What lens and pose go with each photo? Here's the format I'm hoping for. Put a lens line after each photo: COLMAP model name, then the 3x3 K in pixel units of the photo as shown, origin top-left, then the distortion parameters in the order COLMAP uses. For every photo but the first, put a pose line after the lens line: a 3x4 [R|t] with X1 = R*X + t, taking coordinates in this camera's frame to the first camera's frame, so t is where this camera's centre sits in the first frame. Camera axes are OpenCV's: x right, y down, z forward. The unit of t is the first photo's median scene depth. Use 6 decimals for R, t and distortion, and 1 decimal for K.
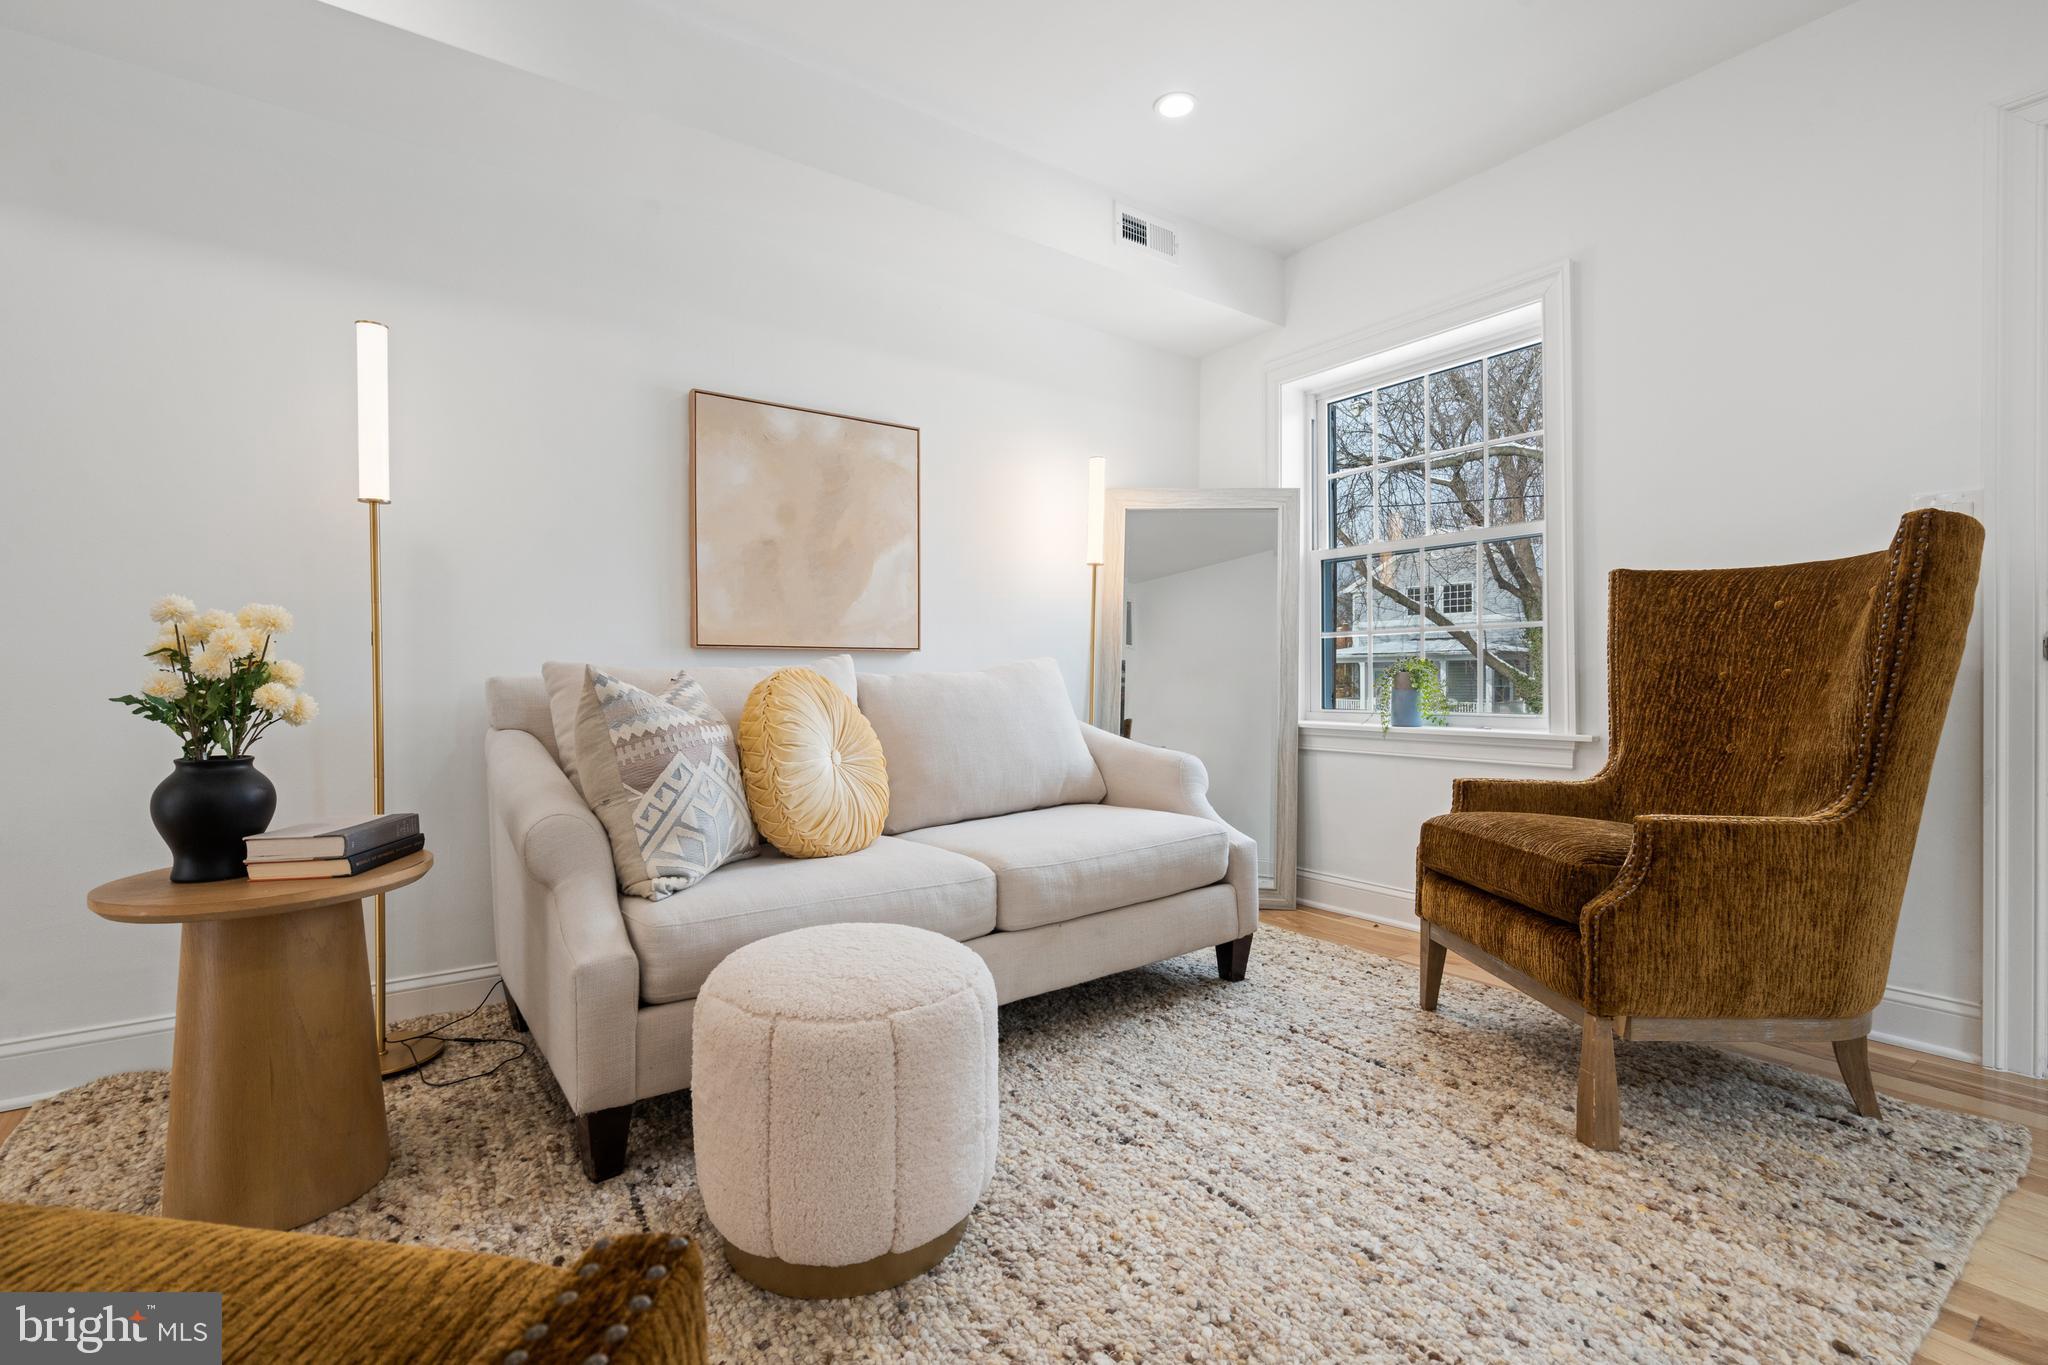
lens RADIAL K [[944.0, 0, 1017.2], [0, 944.0, 678.3], [0, 0, 1]] dist [-0.004652, 0.003685]
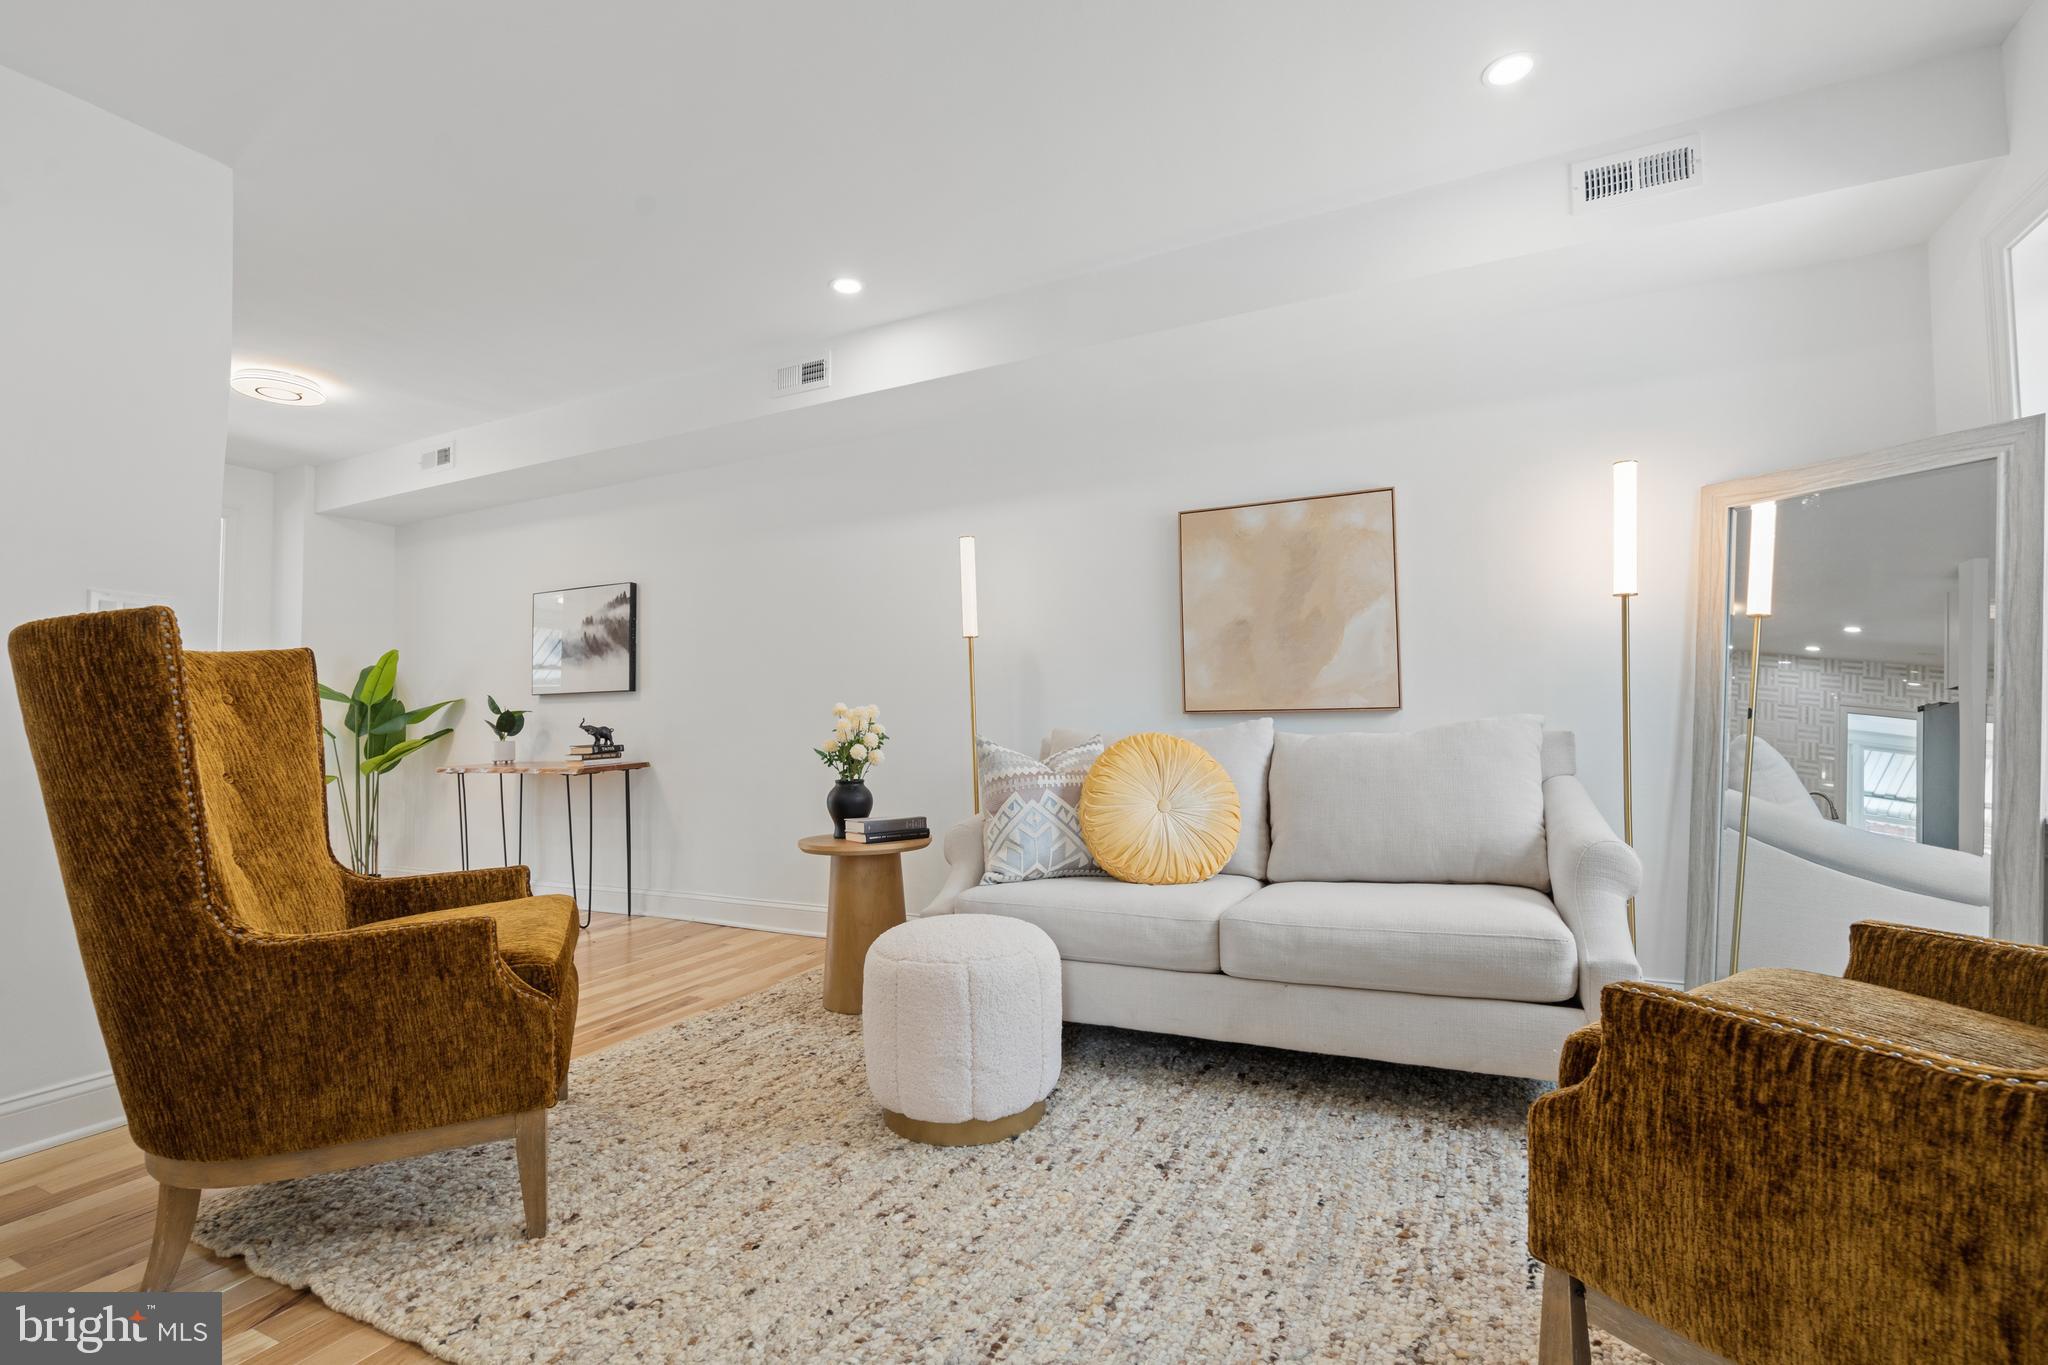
lens RADIAL K [[944.0, 0, 1005.5], [0, 944.0, 675.7], [0, 0, 1]] dist [-0.004652, 0.003685]
pose [[0.443194, -0.049910, -0.895035, 0.958076], [0.010300, 0.998666, -0.050589, -0.029856], [0.896367, 0.013201, 0.443117, 0.303256]]
